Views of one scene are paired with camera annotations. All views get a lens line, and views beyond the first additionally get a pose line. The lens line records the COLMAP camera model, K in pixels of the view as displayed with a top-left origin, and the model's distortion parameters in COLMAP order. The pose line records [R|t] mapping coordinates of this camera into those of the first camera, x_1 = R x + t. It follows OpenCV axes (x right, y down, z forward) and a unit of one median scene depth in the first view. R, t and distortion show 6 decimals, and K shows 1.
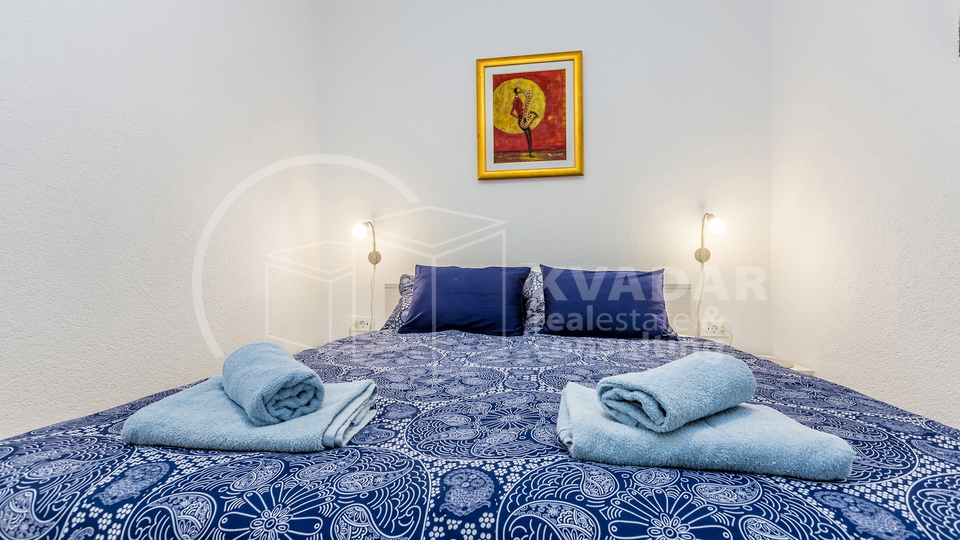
lens RADIAL K [[462.8, 0, 481.8], [0, 462.8, 278.3], [0, 0, 1]] dist [0.000544, -0.000057]
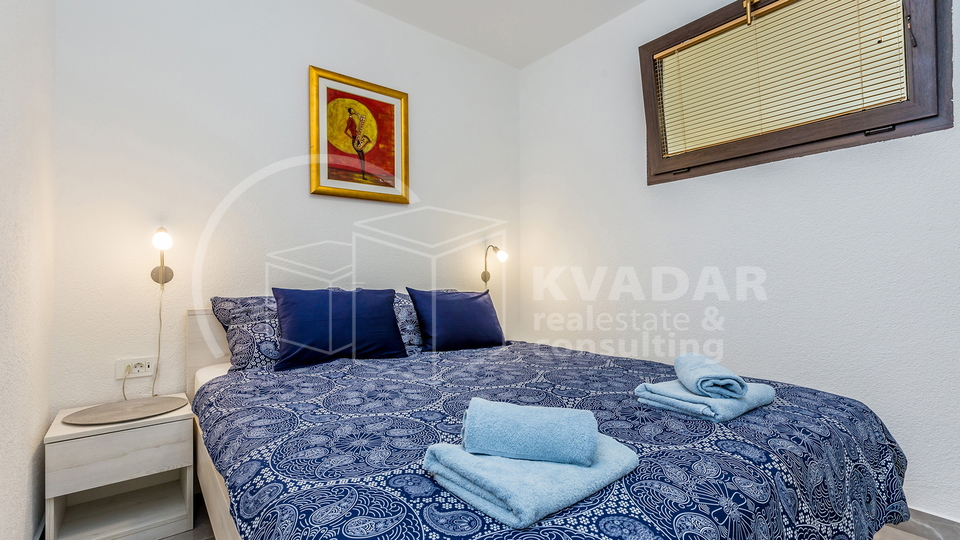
lens RADIAL K [[440.2, 0, 506.7], [0, 440.2, 263.3], [0, 0, 1]] dist [0.000278, 0.000068]
pose [[0.660125, 0.031178, 0.750508, -0.421808], [-0.004403, 0.999282, -0.037639, -0.040796], [-0.751143, 0.021542, 0.659788, 0.123657]]
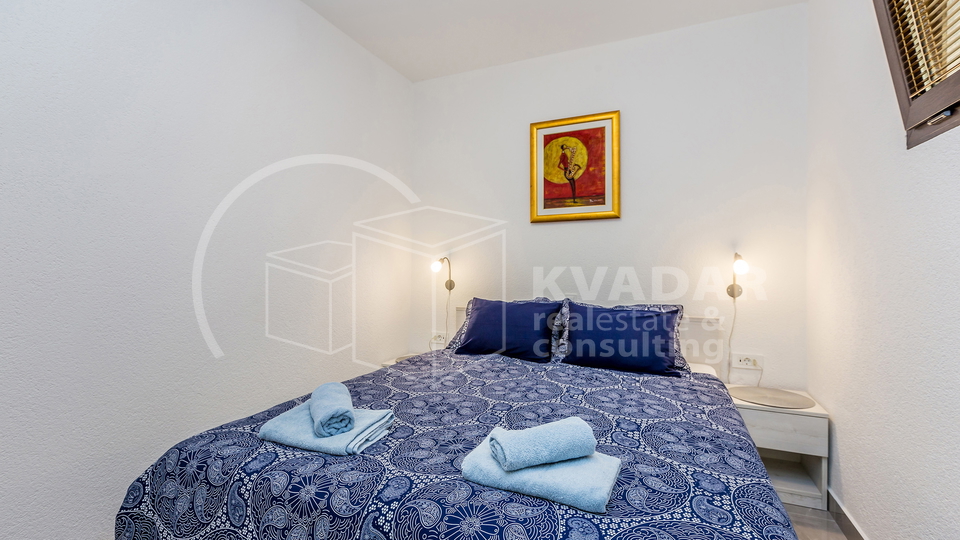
lens RADIAL K [[454.7, 0, 477.8], [0, 454.7, 245.3], [0, 0, 1]] dist [0.001869, 0.000295]
pose [[0.961391, -0.004157, -0.275155, 0.190829], [-0.004343, 0.999532, -0.030277, -0.119832], [0.275153, 0.030303, 0.960923, -0.184290]]
